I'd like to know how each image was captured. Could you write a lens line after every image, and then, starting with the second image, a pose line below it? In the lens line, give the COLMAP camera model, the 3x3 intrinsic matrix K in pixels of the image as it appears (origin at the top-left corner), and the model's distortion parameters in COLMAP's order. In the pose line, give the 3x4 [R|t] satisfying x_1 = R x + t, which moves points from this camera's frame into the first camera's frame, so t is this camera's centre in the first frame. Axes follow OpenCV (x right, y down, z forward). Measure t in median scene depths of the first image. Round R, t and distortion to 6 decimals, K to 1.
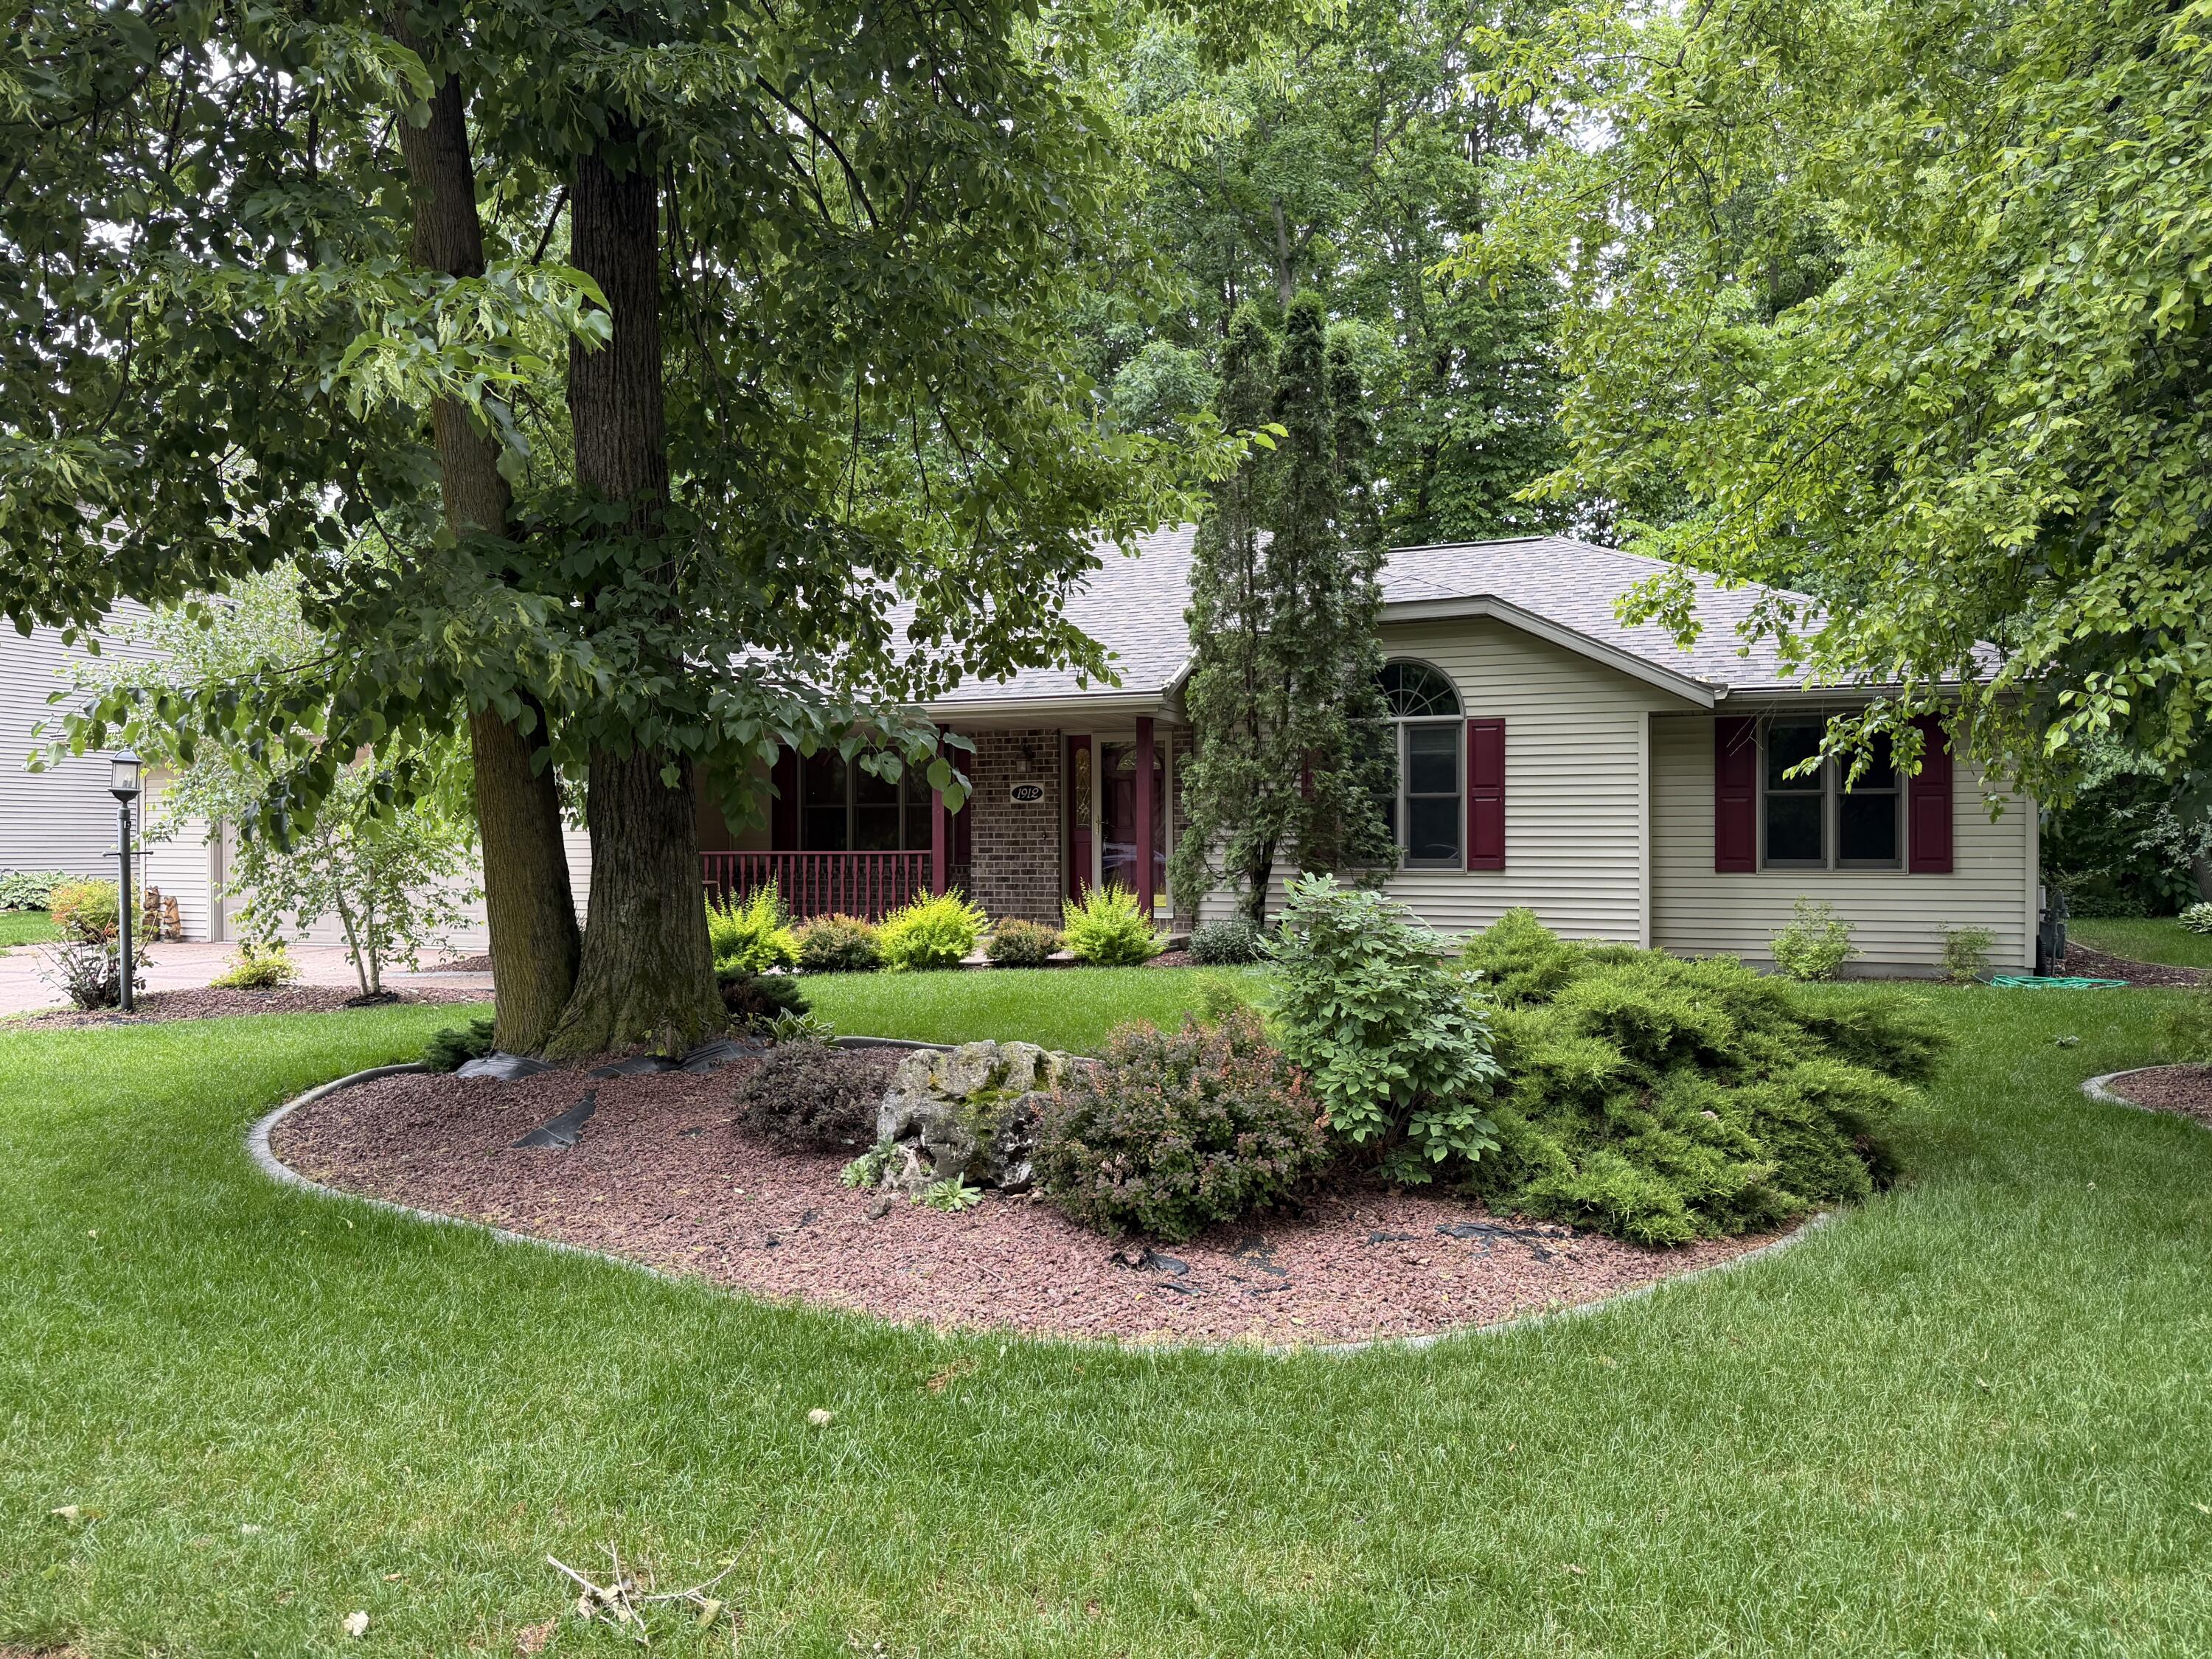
lens RADIAL K [[1467.8, 0, 1106.0], [0, 1467.8, 829.5], [0, 0, 1]] dist [0.114403, -0.185807]
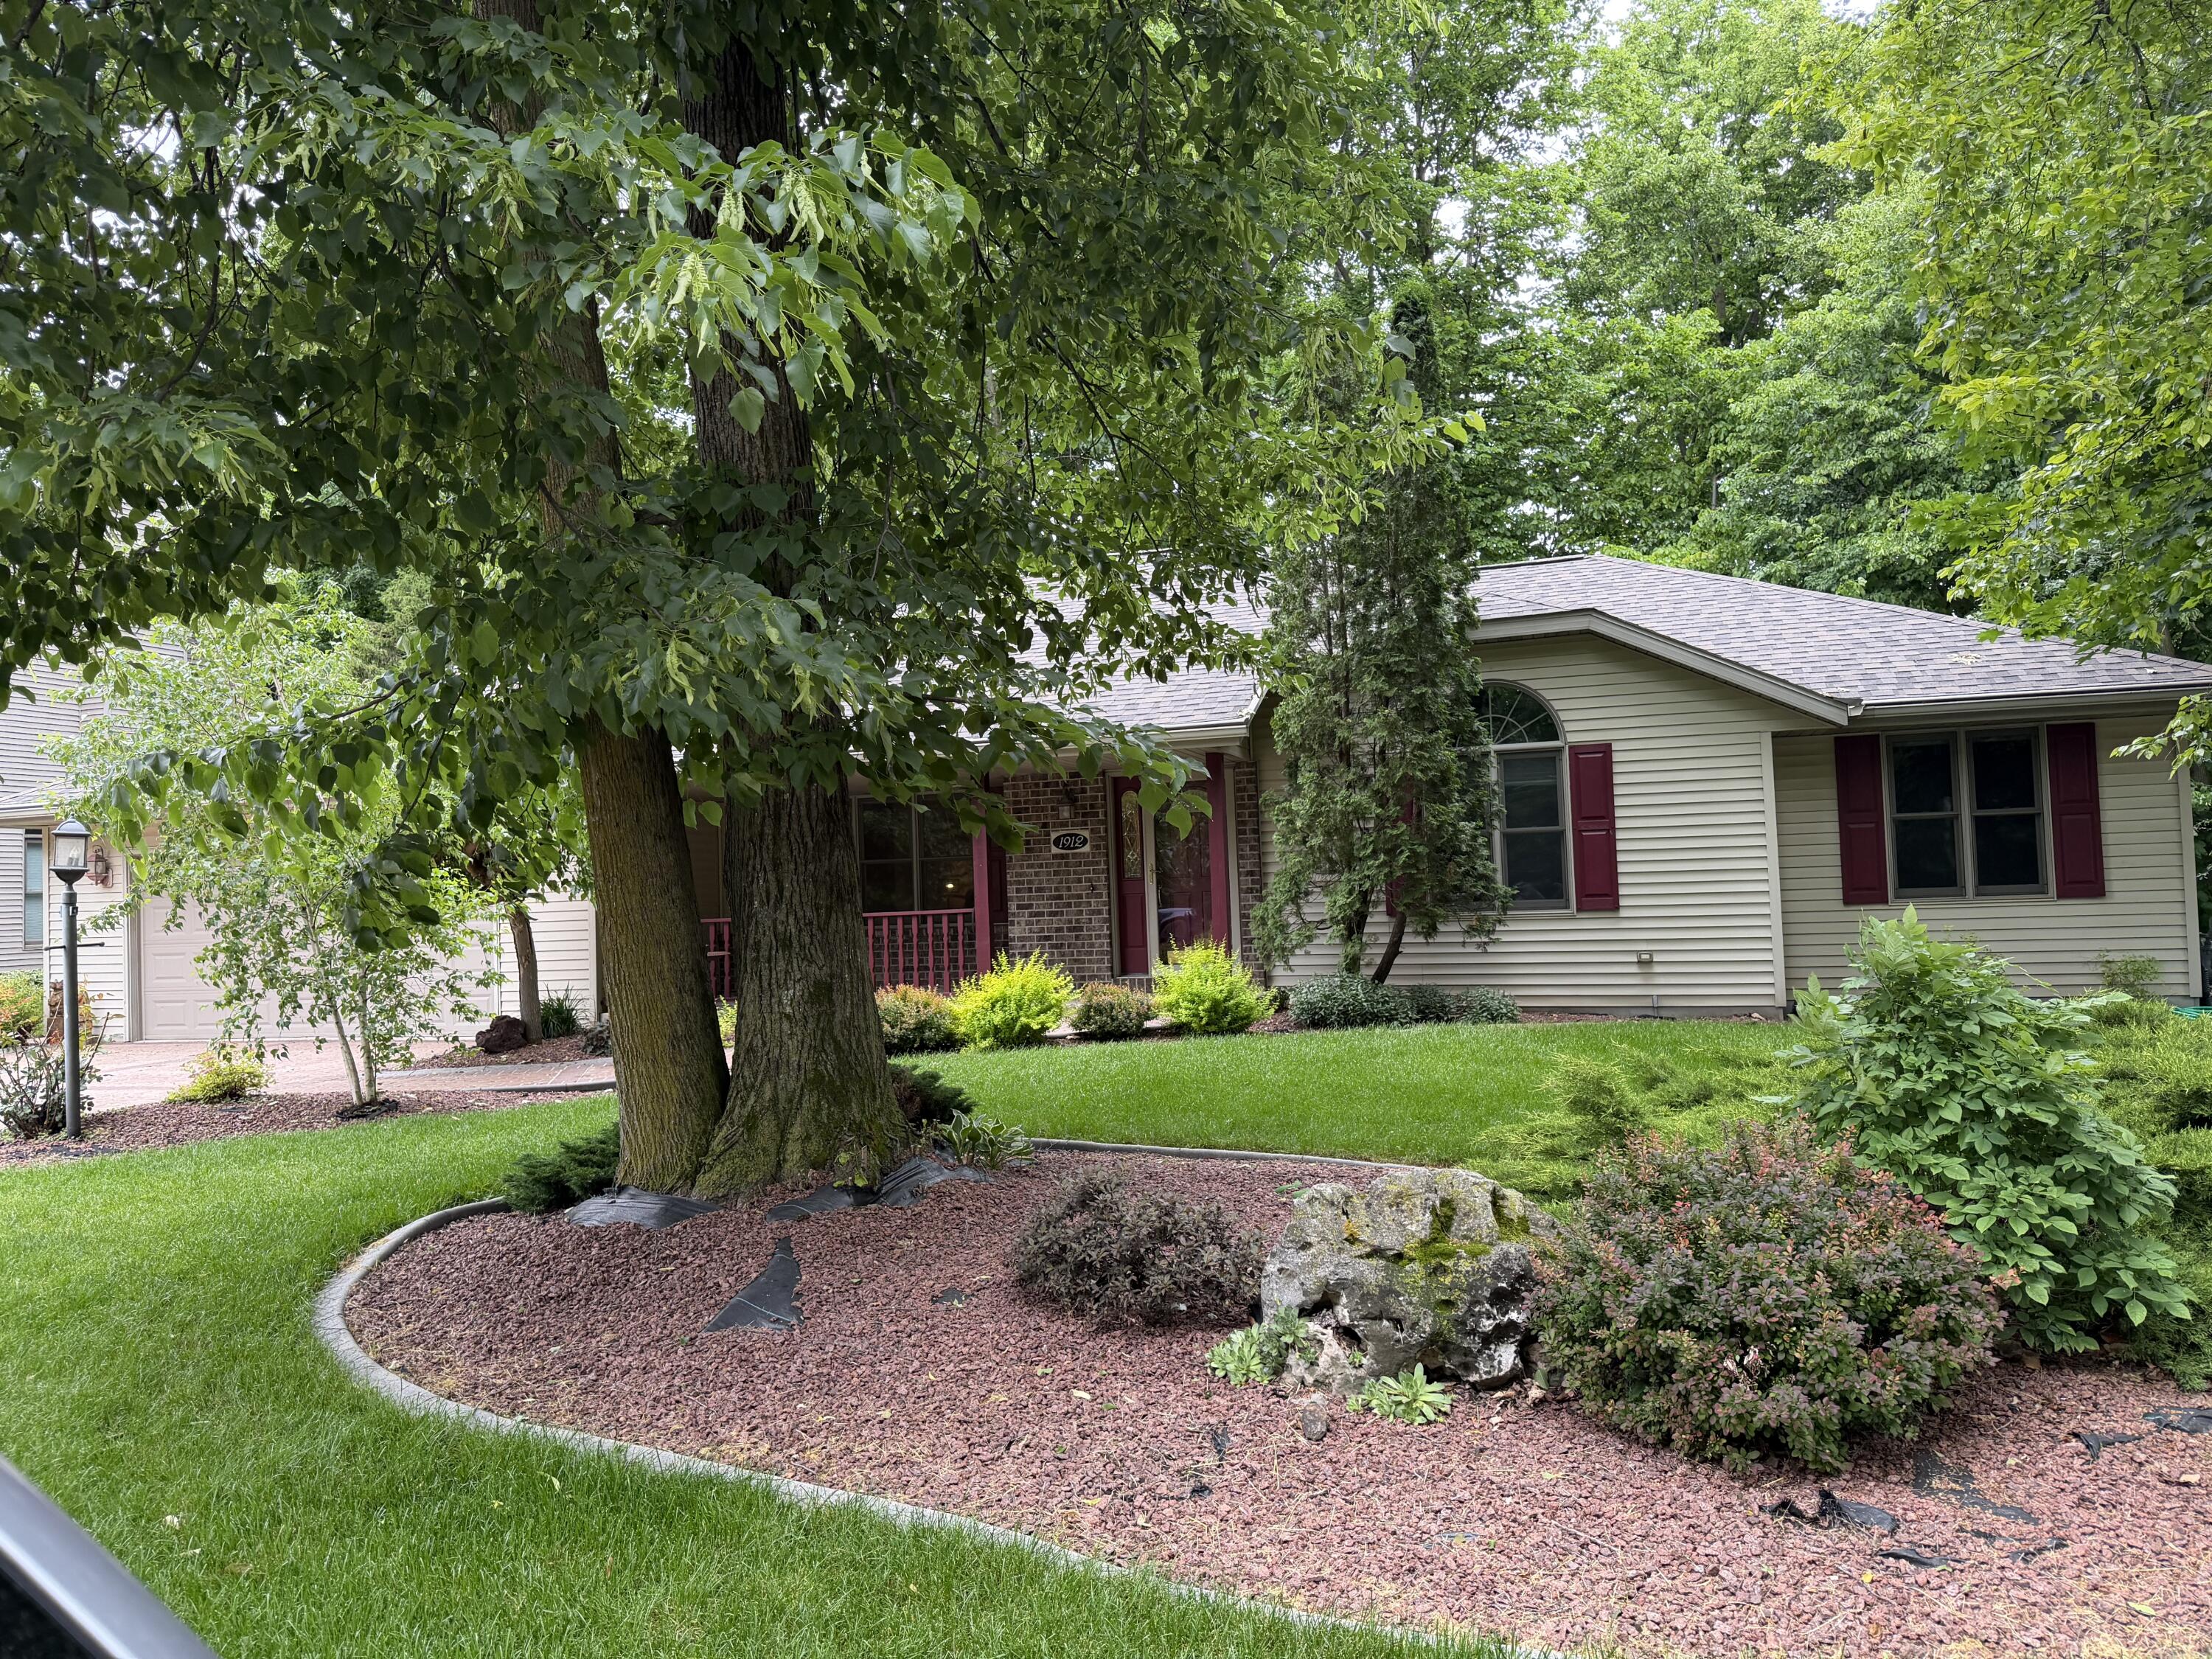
lens RADIAL K [[1475.3, 0, 1086.6], [0, 1475.3, 824.2], [0, 0, 1]] dist [0.109335, -0.159558]
pose [[0.997898, -0.030060, 0.057411, -0.126007], [0.032213, 0.998798, -0.036946, -0.002136], [-0.056231, 0.038718, 0.997667, 0.122254]]
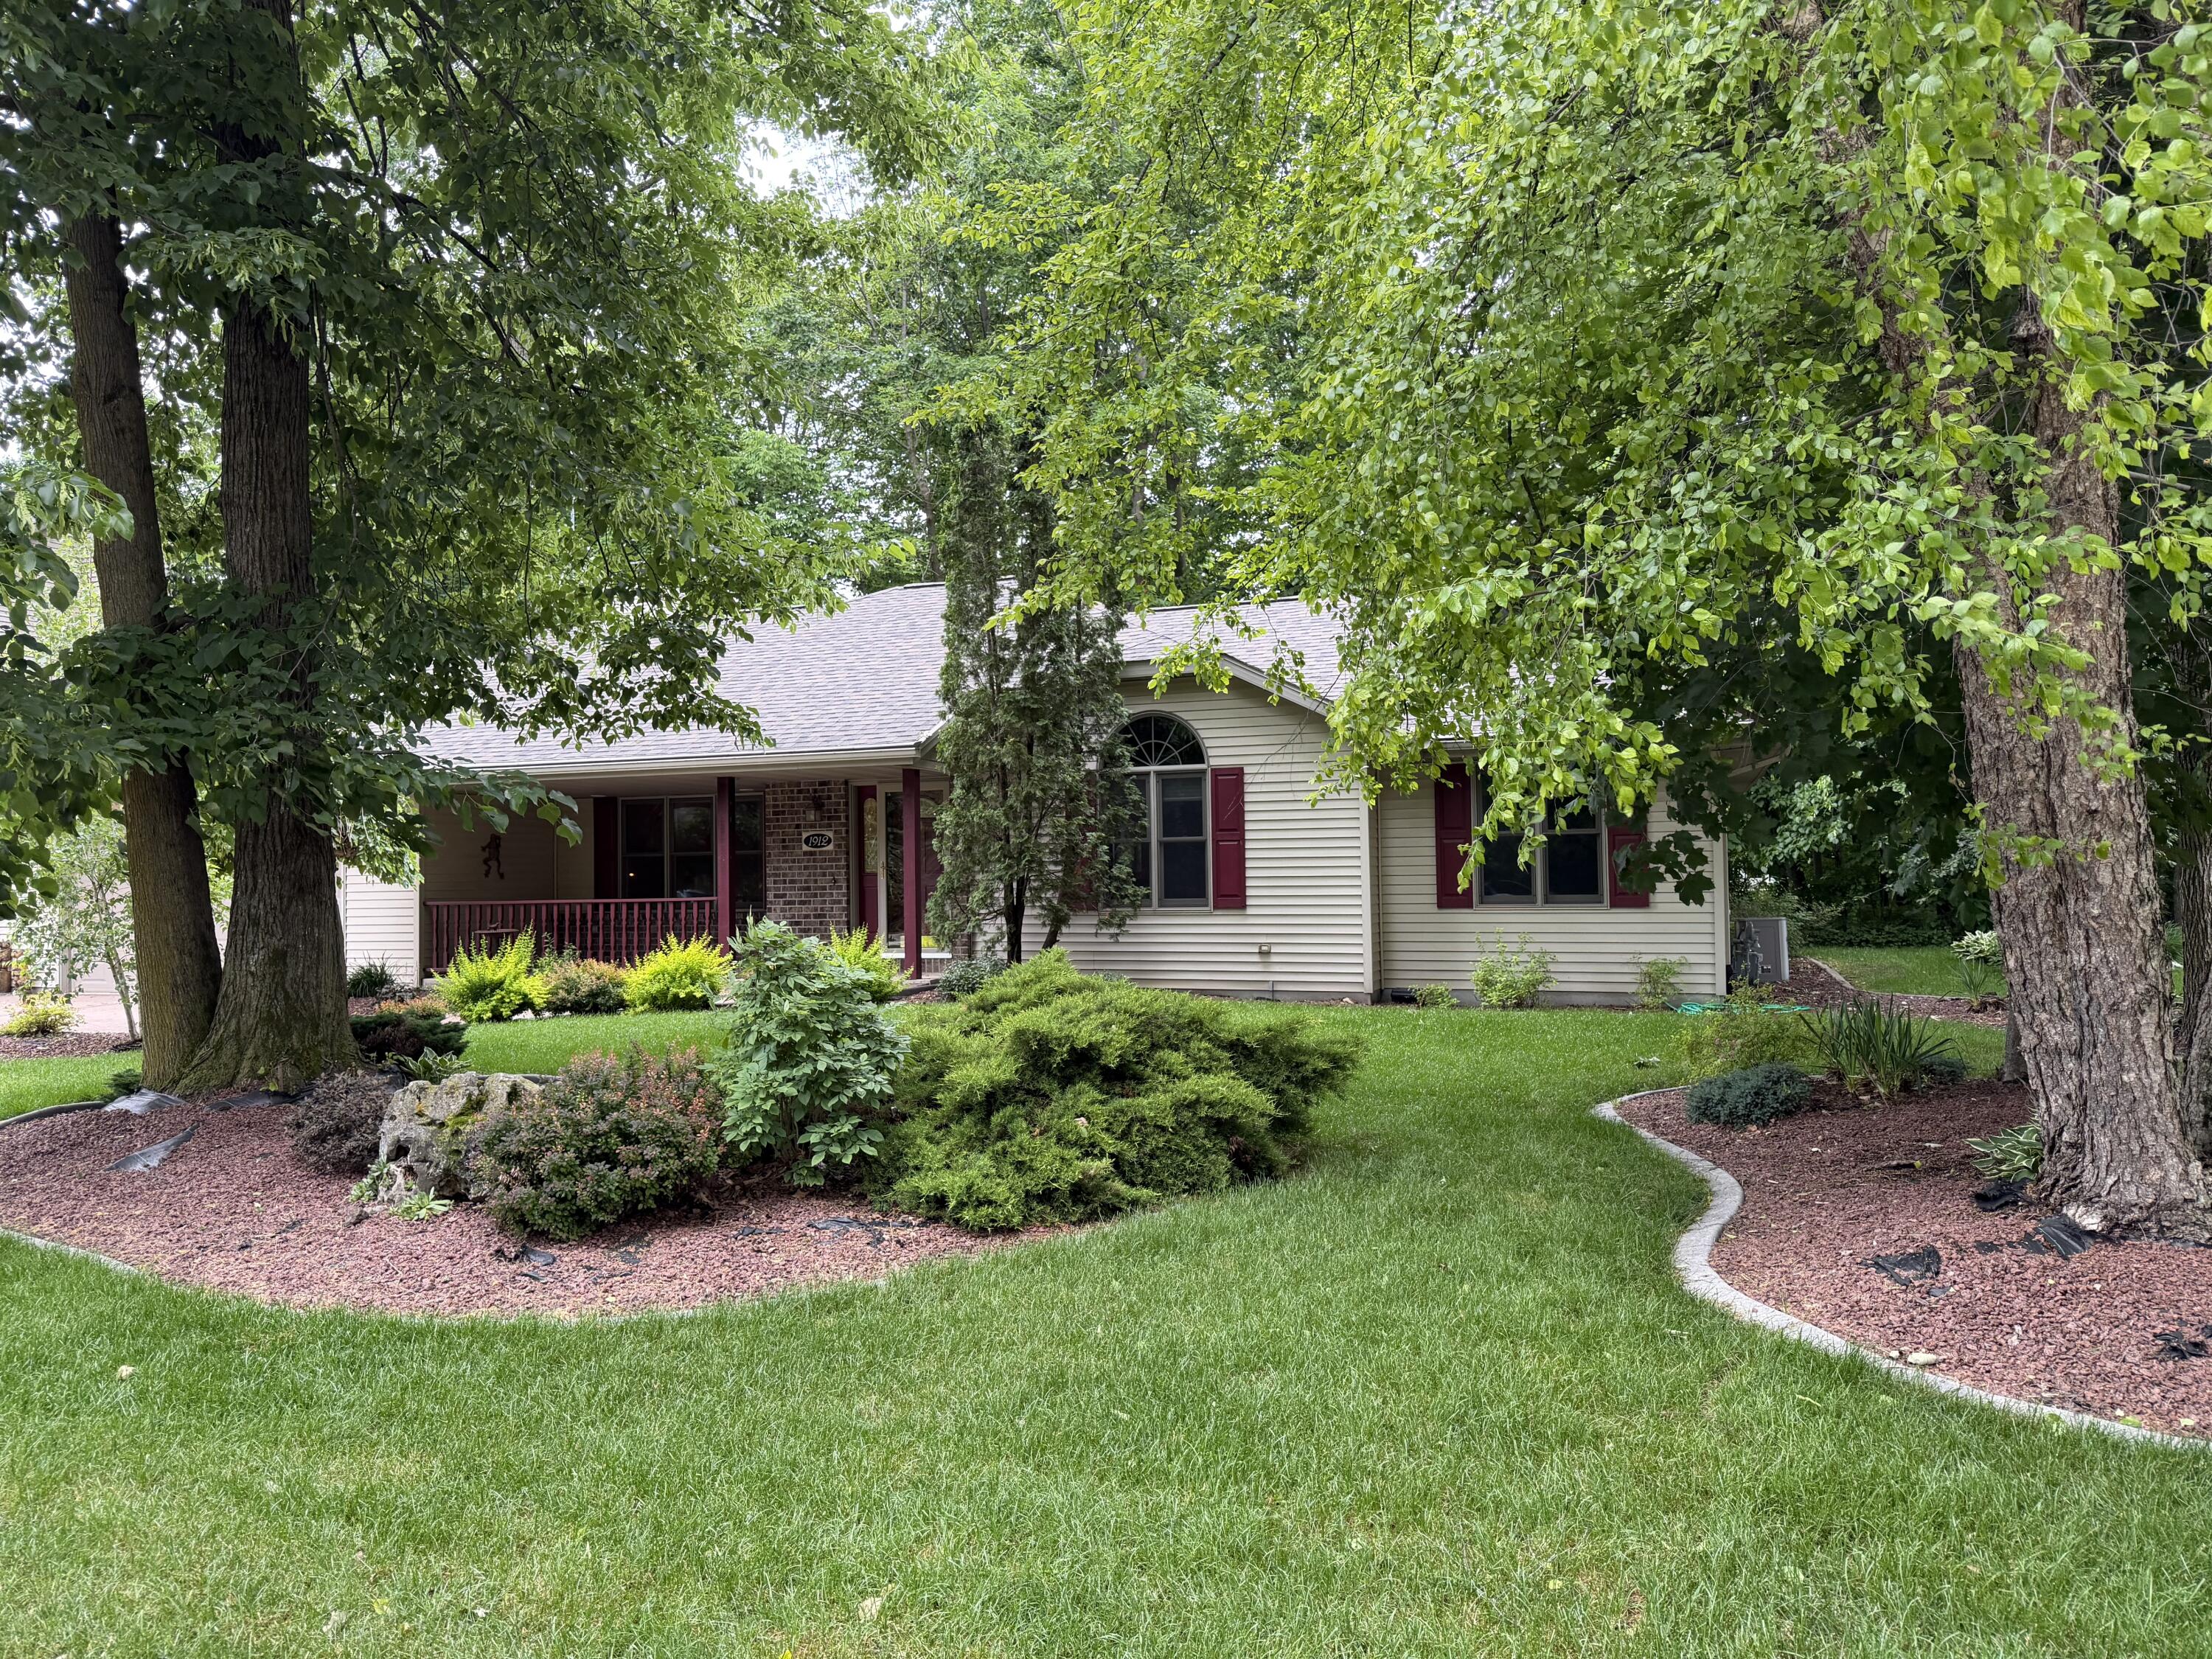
lens RADIAL K [[1467.8, 0, 1106.0], [0, 1467.8, 829.5], [0, 0, 1]] dist [0.114403, -0.185807]
pose [[0.999777, -0.012125, 0.017278, 0.177580], [0.012571, 0.999583, -0.025989, -0.003933], [-0.016956, 0.026201, 0.999513, -0.076563]]
